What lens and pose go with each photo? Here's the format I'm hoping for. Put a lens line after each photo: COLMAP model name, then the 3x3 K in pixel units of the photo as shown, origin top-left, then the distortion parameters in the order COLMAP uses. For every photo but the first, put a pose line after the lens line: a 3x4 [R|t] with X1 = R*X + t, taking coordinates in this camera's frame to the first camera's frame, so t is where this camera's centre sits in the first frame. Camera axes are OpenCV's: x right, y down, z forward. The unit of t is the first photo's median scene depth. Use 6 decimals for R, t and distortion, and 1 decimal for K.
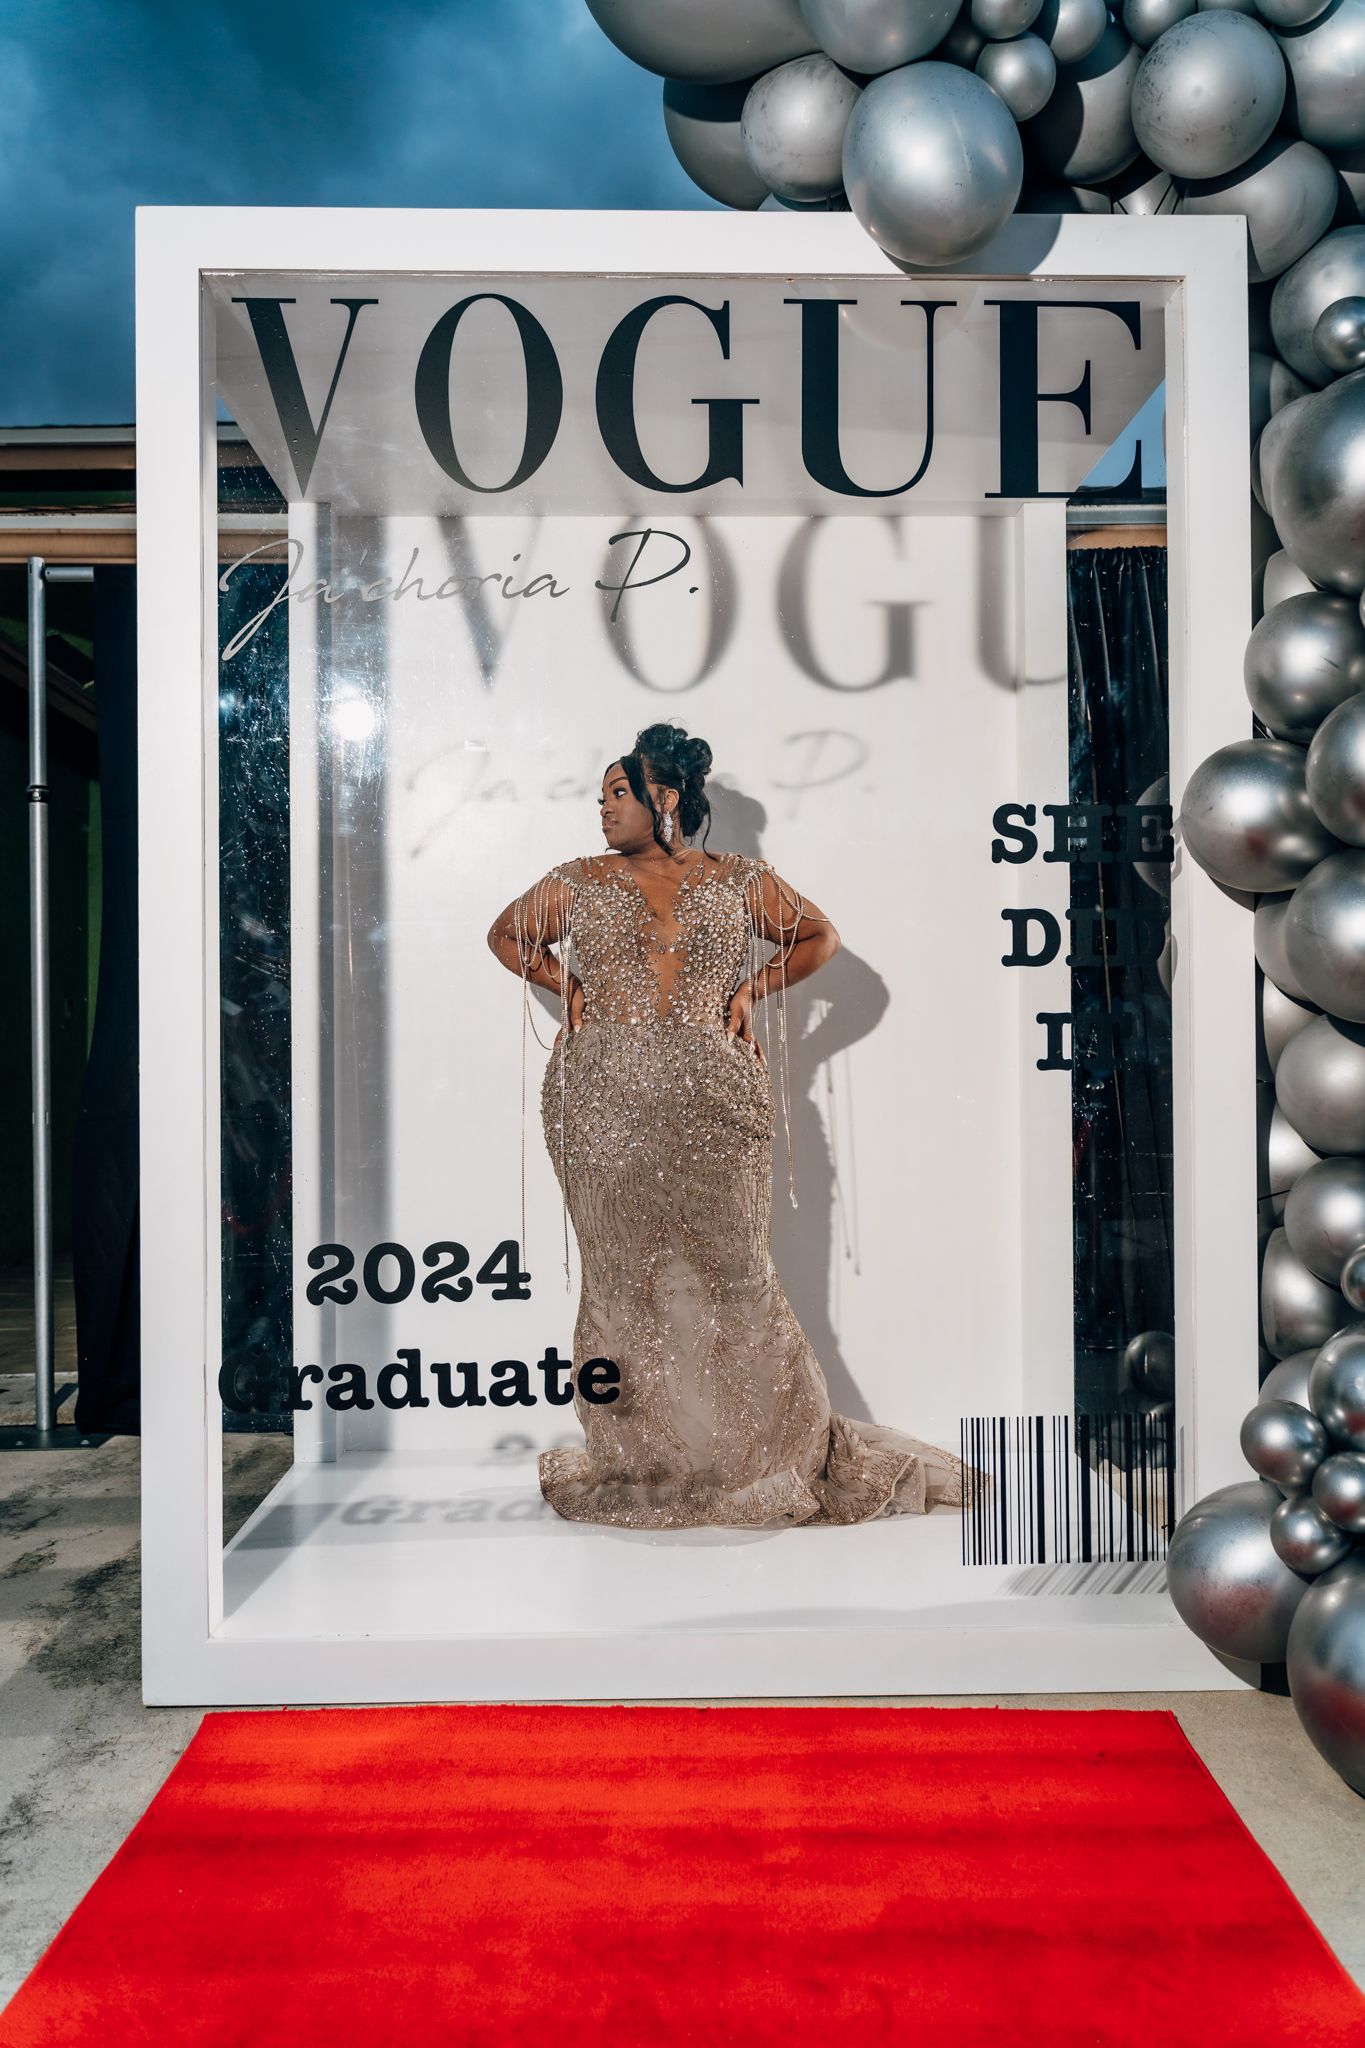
lens RADIAL K [[1623.0, 0, 672.1], [0, 1623.0, 1005.8], [0, 0, 1]] dist [-0.006133, -0.004553]
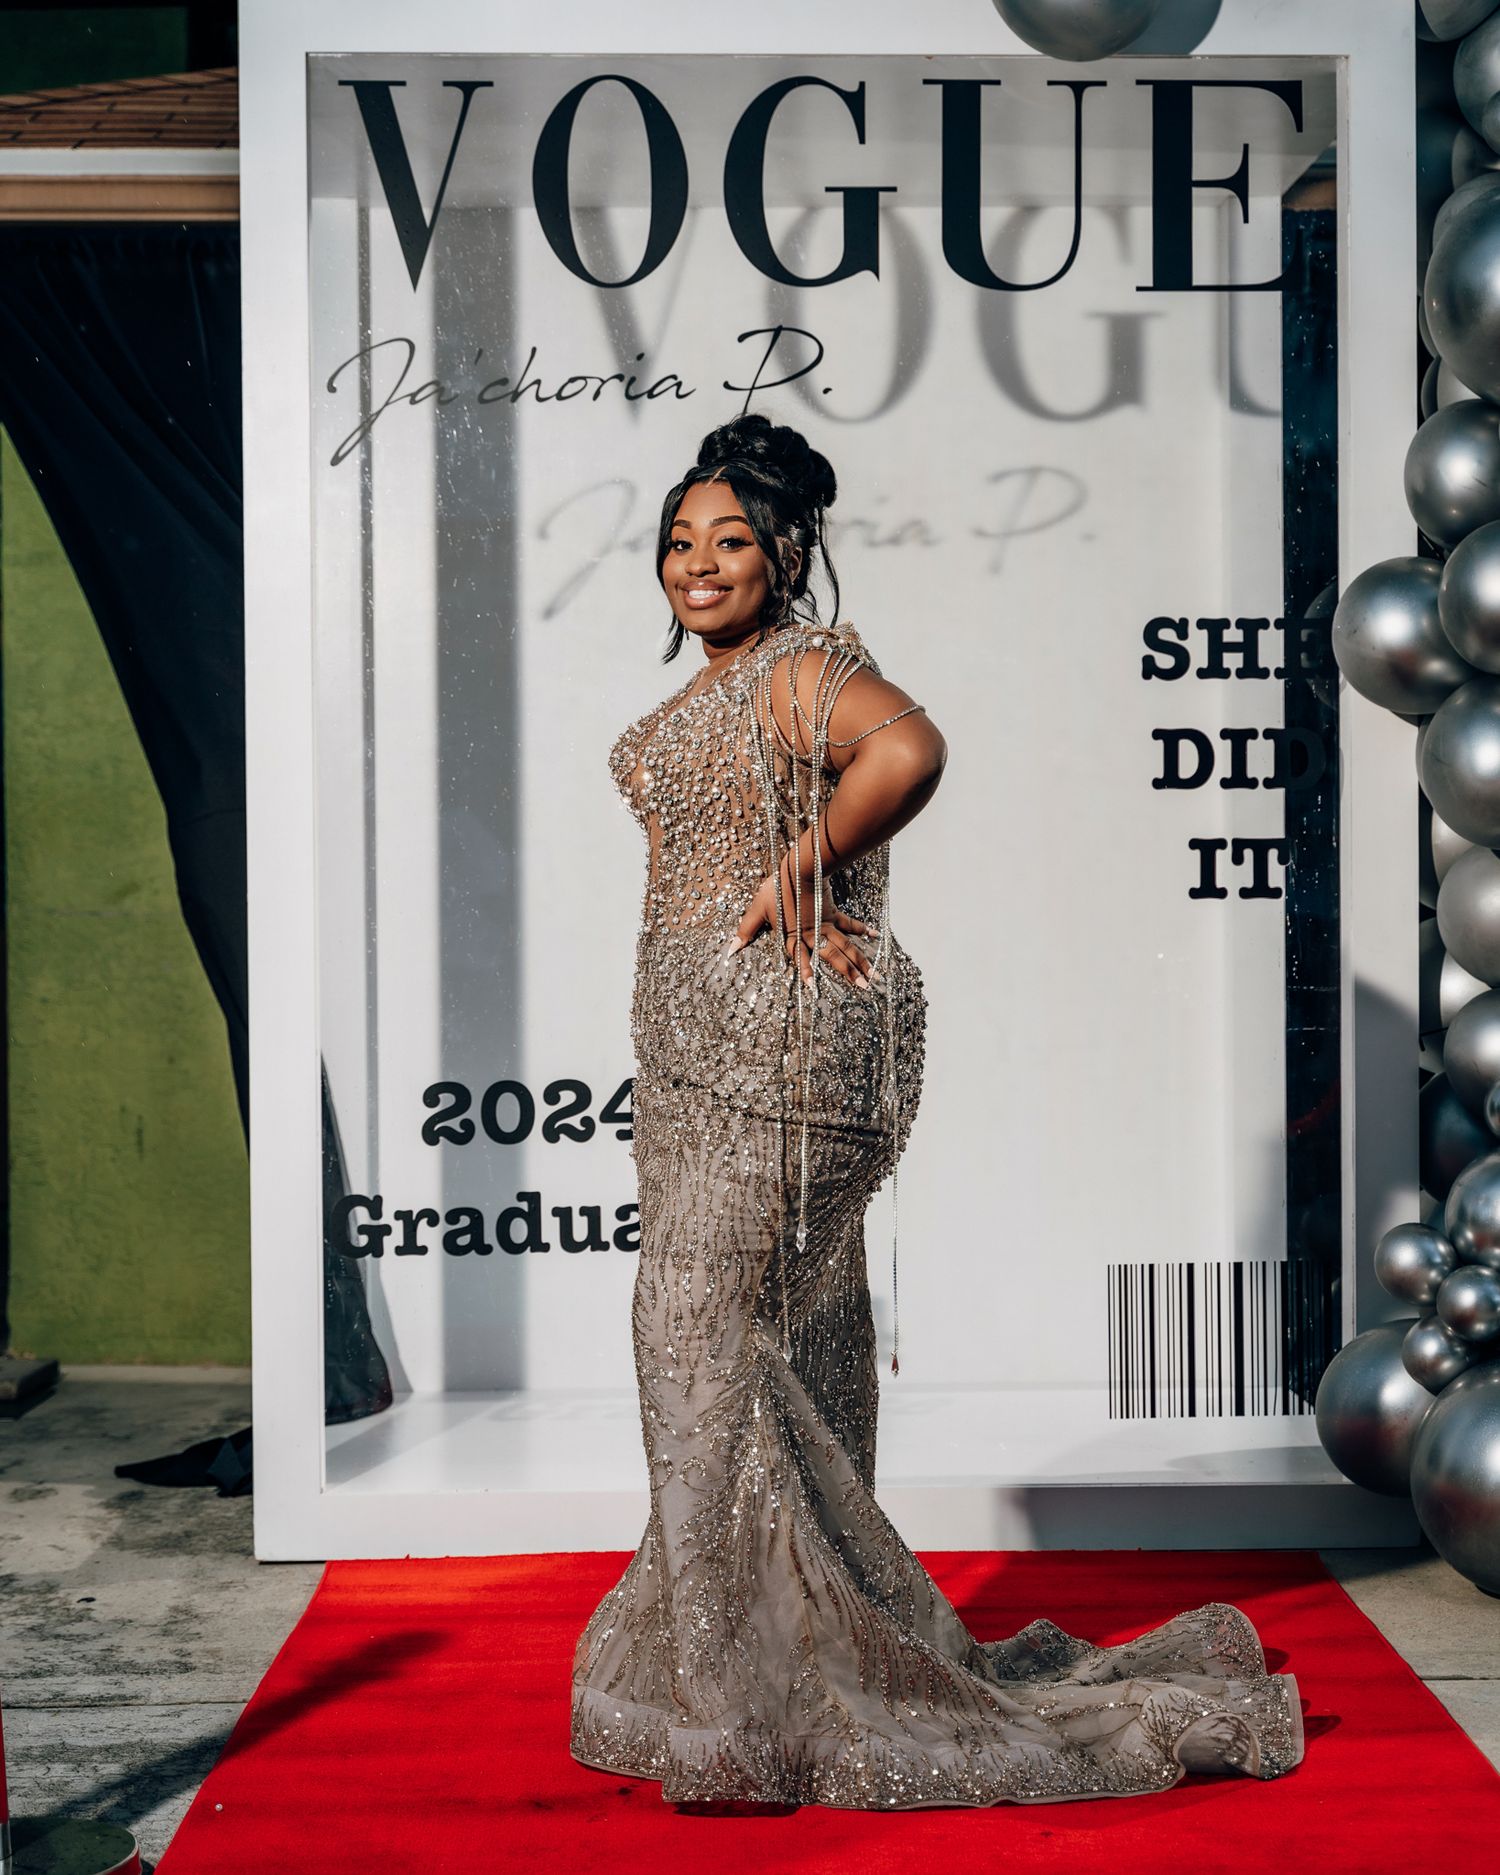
lens RADIAL K [[3601.4, 0, 764.7], [0, 3601.4, 950.4], [0, 0, 1]] dist [-0.015290, 0.000000]
pose [[0.999788, -0.001306, 0.020534, -0.066599], [0.000615, 0.999435, 0.033618, -0.001226], [-0.020566, -0.033598, 0.999224, -1.105290]]
